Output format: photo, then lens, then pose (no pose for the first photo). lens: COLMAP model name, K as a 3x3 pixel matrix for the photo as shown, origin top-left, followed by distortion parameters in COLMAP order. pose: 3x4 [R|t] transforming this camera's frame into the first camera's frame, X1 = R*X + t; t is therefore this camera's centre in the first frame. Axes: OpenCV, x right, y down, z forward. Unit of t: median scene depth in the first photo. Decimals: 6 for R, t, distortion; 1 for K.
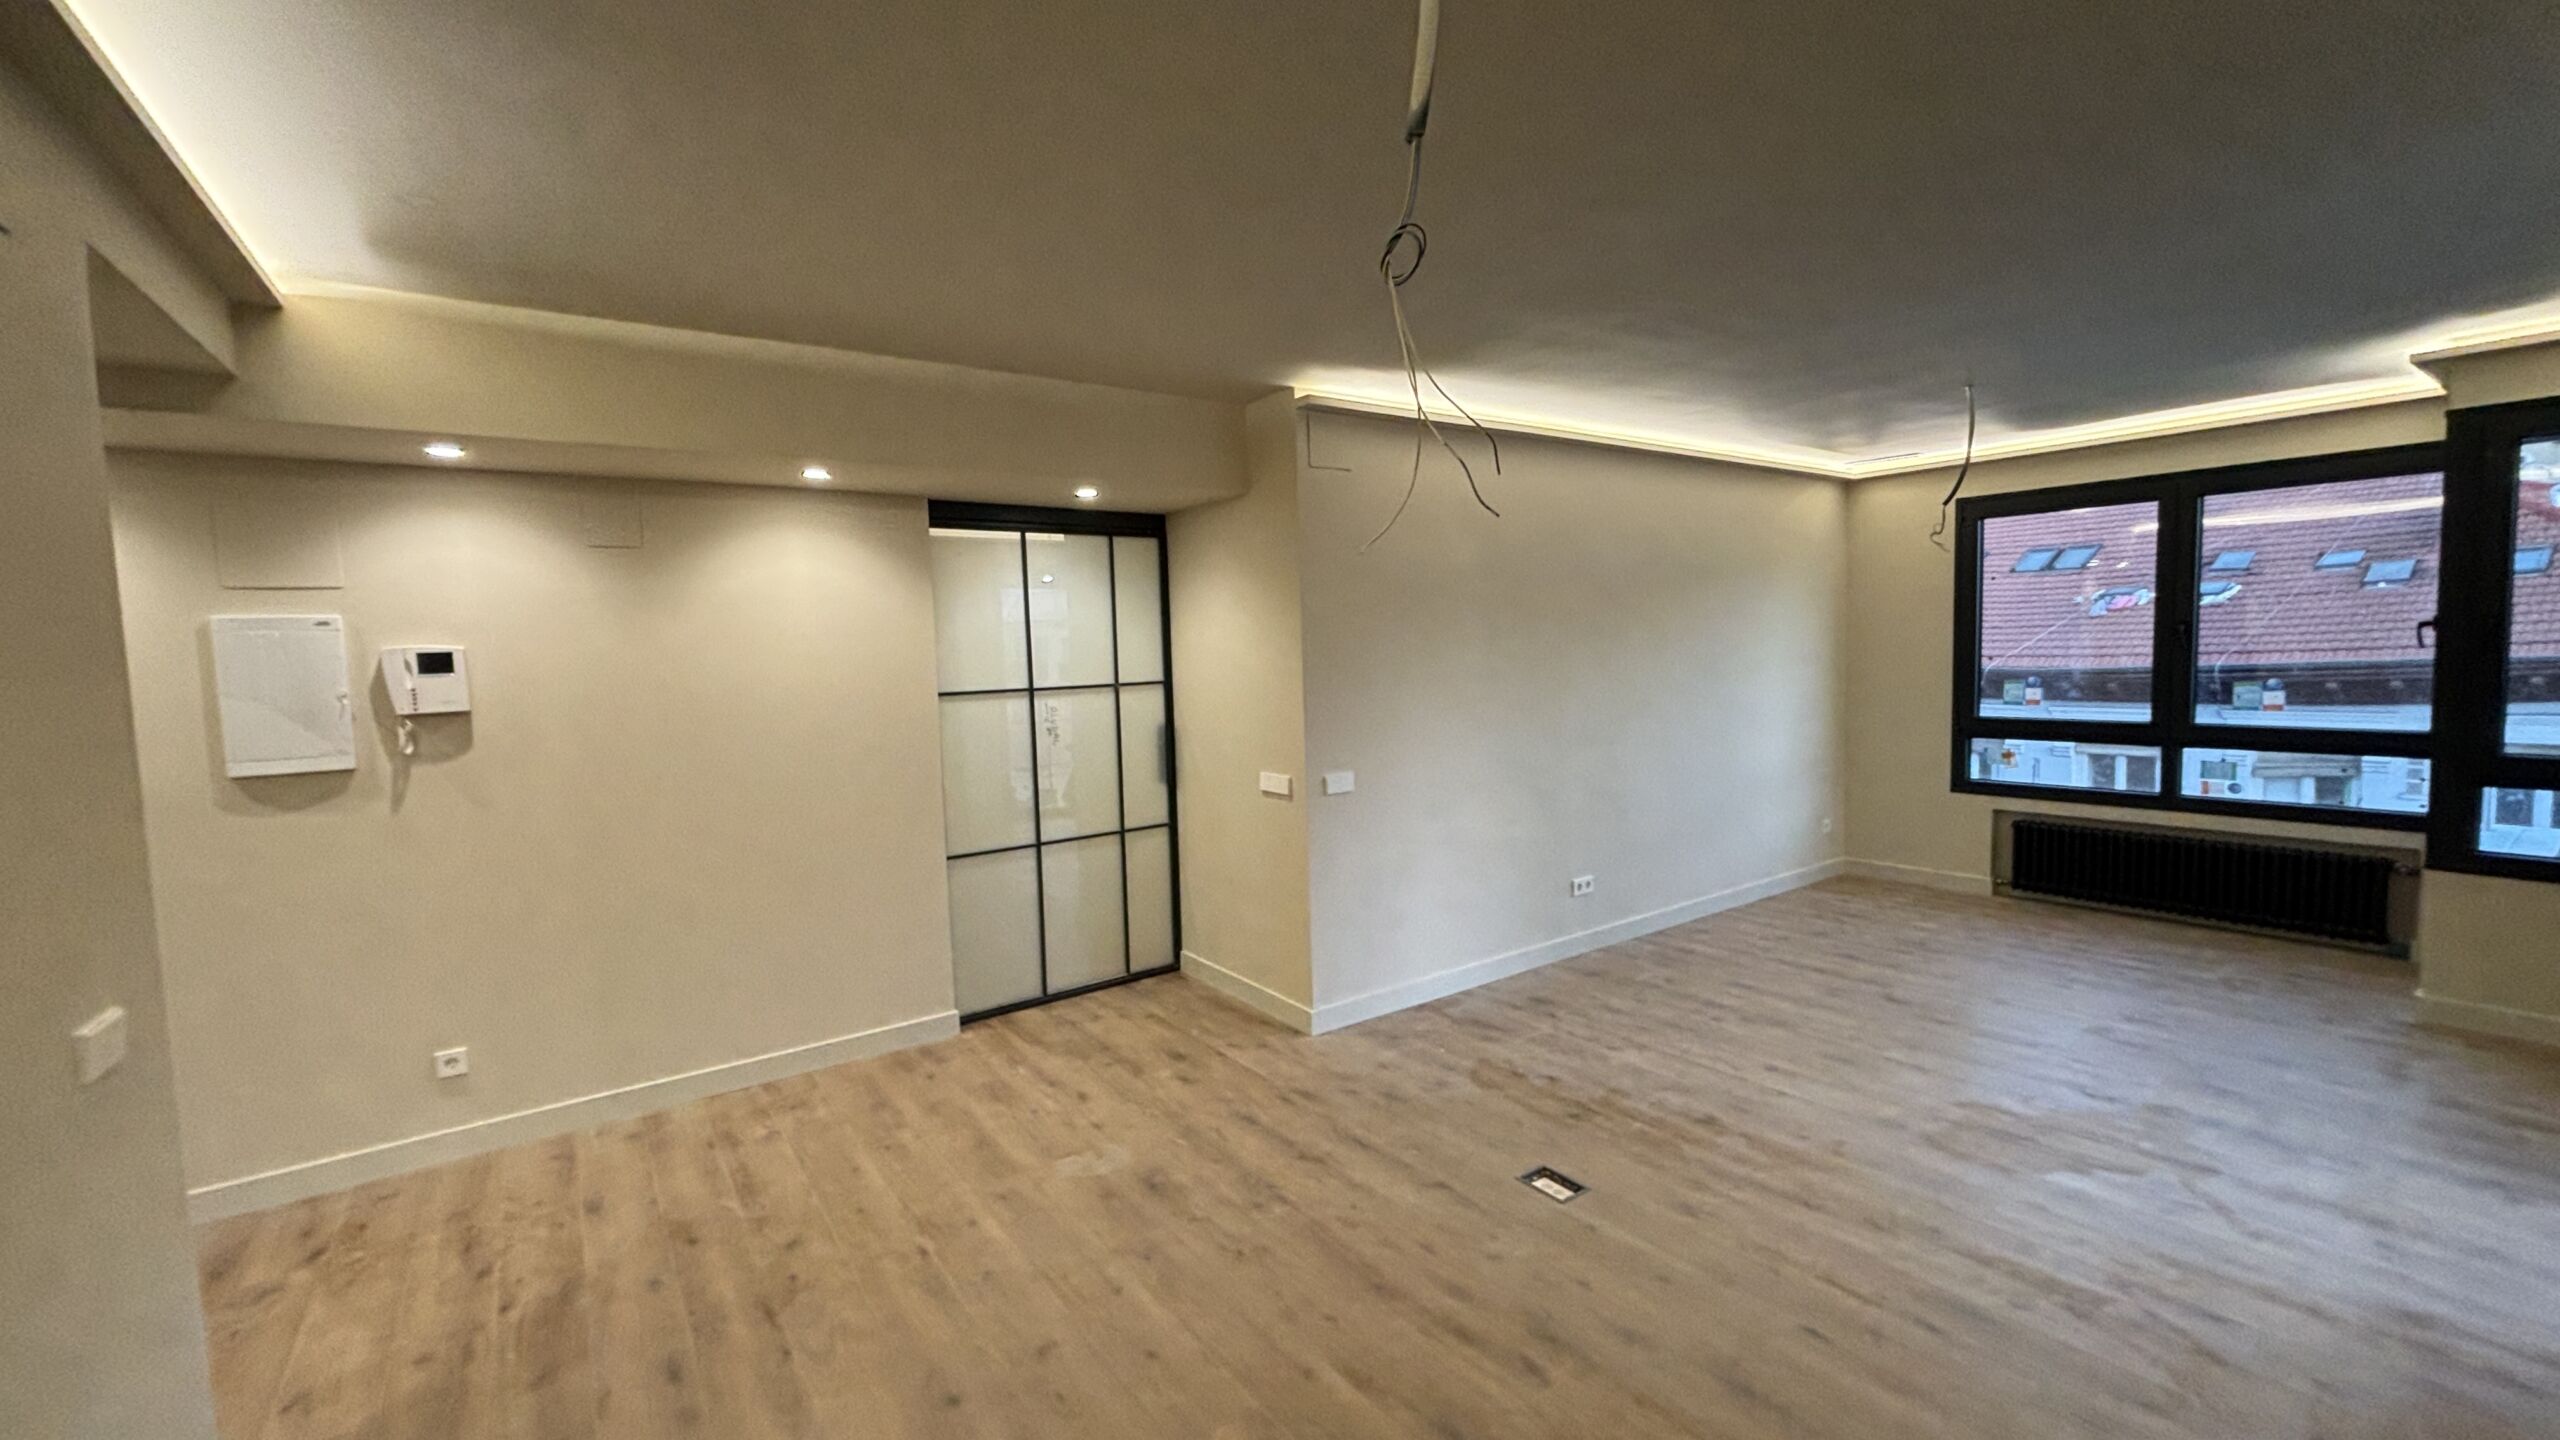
lens RADIAL K [[1022.9, 0, 1266.6], [0, 1022.9, 710.2], [0, 0, 1]] dist [0.003209, -0.002725]
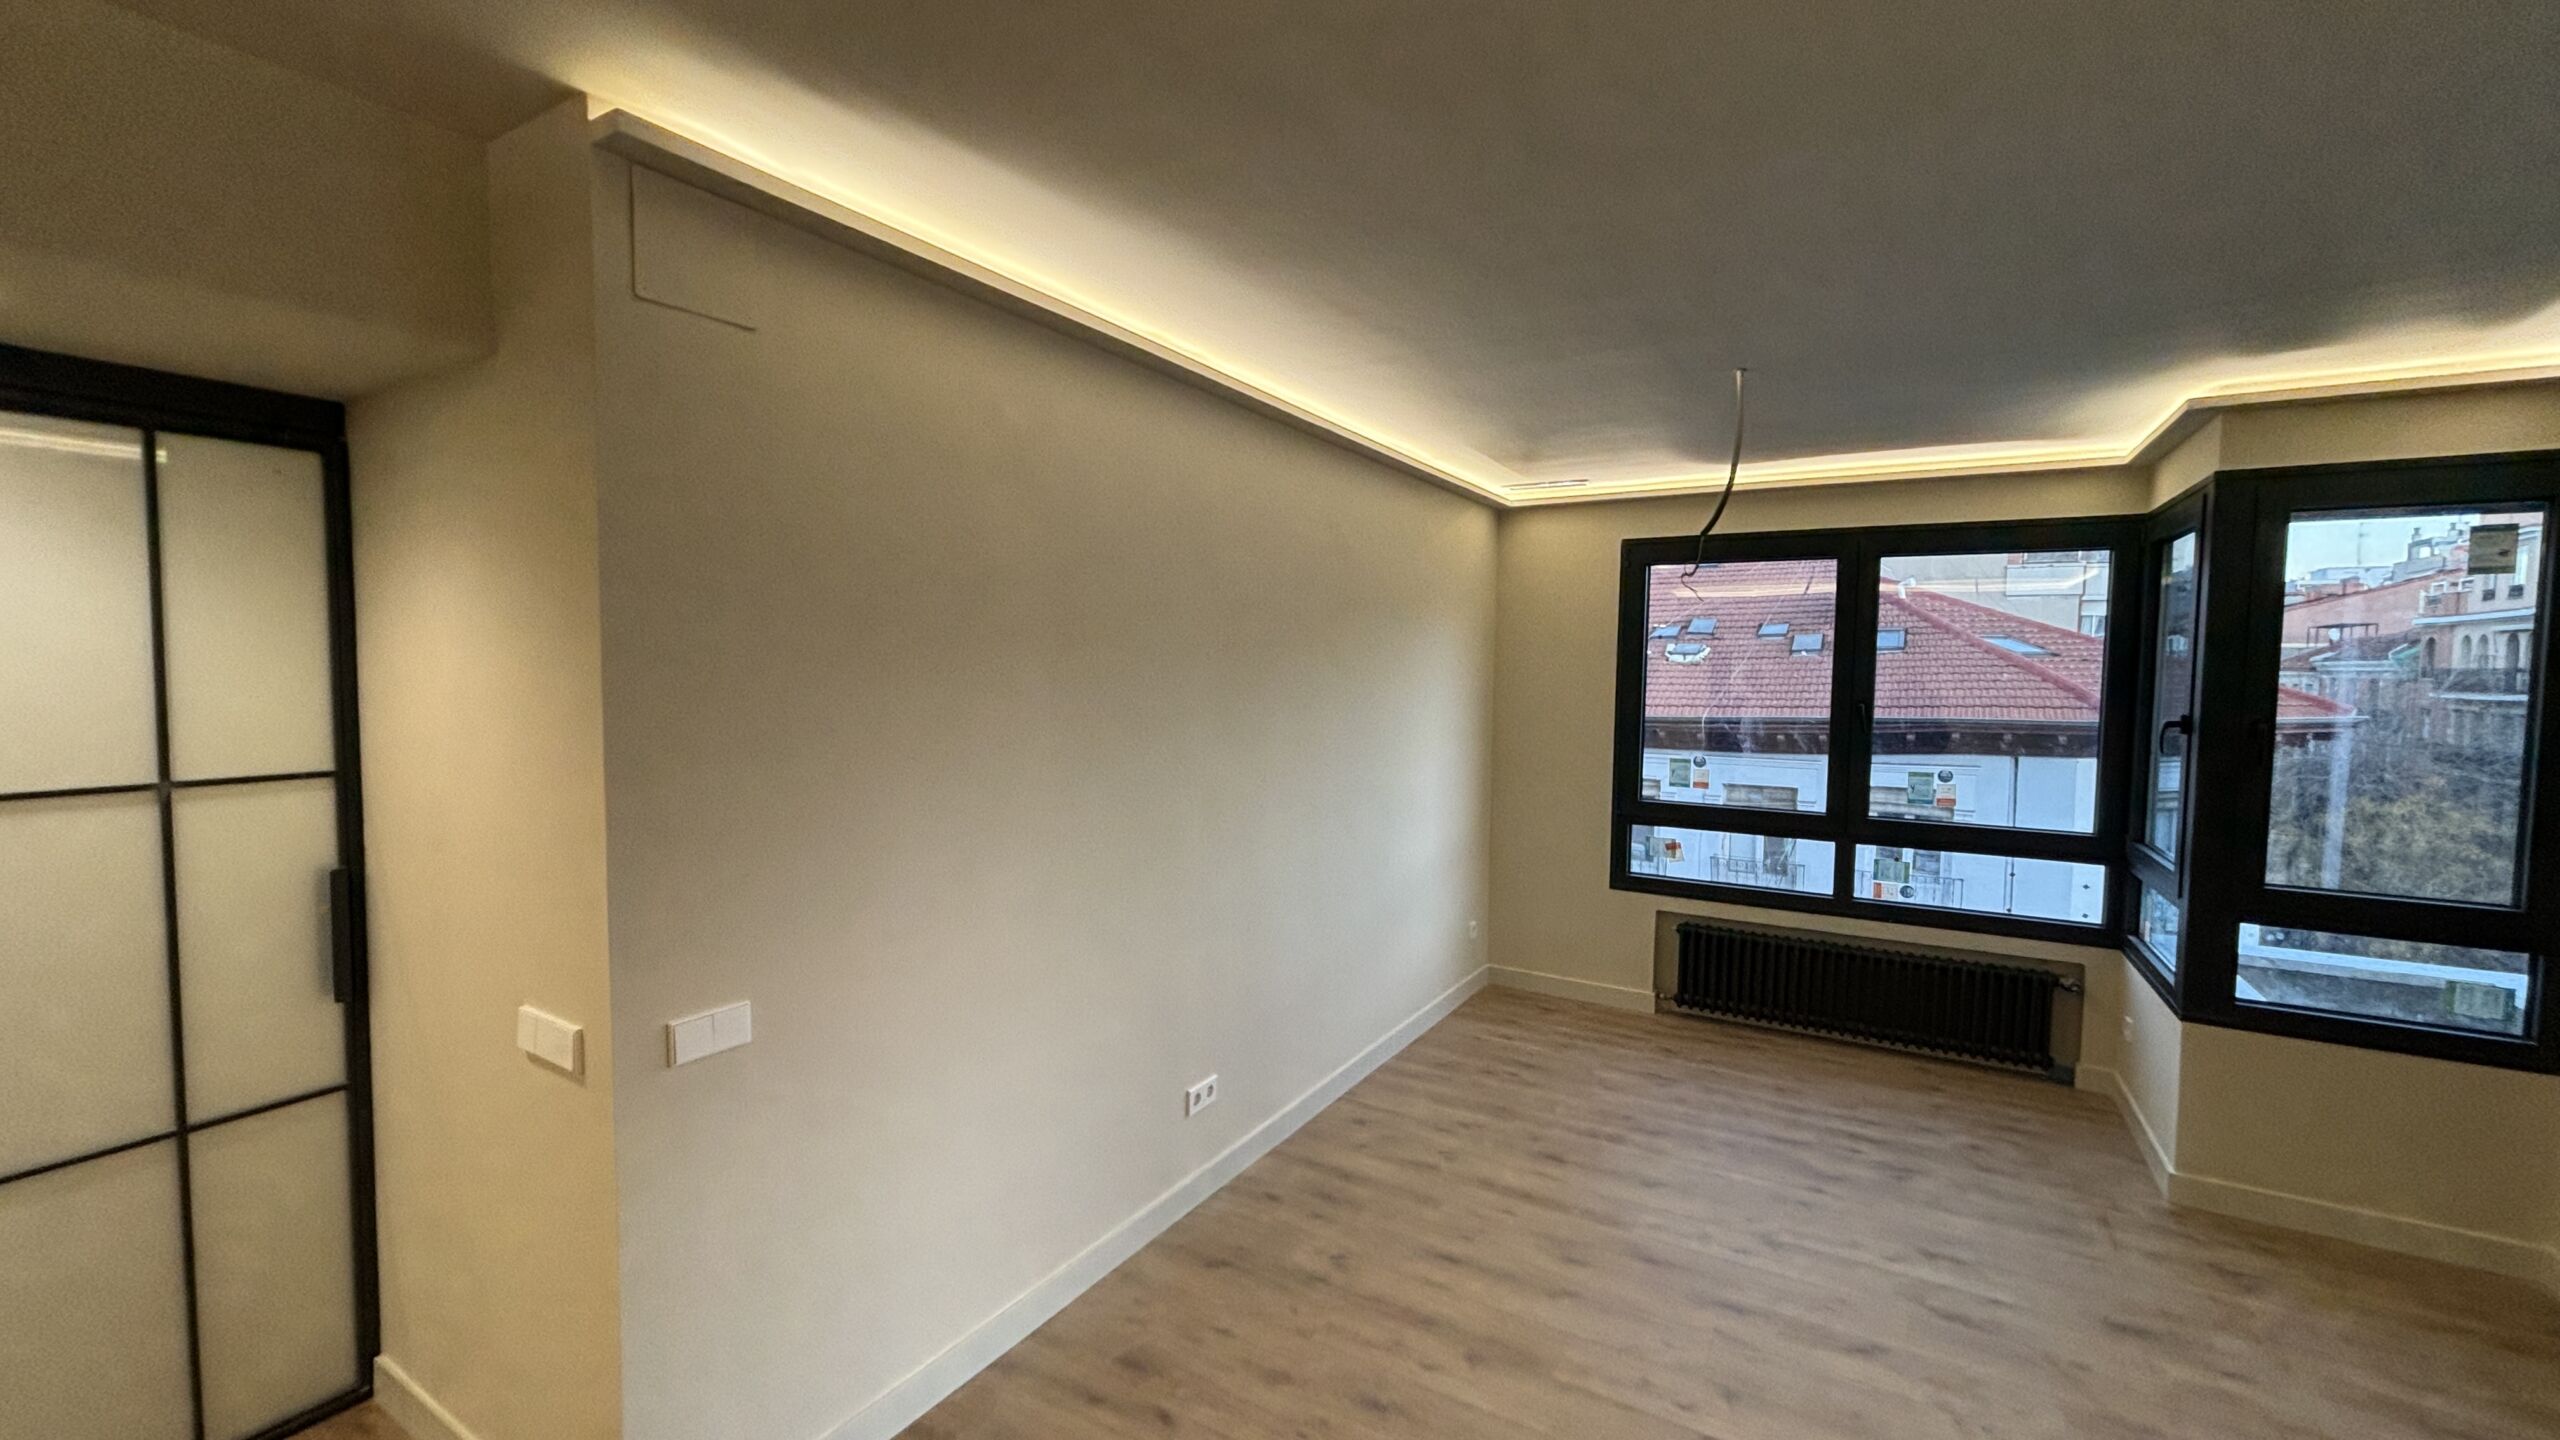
lens RADIAL K [[1022.9, 0, 1273.2], [0, 1022.9, 713.8], [0, 0, 1]] dist [0.003209, -0.002725]
pose [[0.915601, 0.021727, 0.401501, 0.093908], [-0.015009, 0.999690, -0.019872, -0.050109], [-0.401808, 0.012169, 0.915643, 0.412107]]
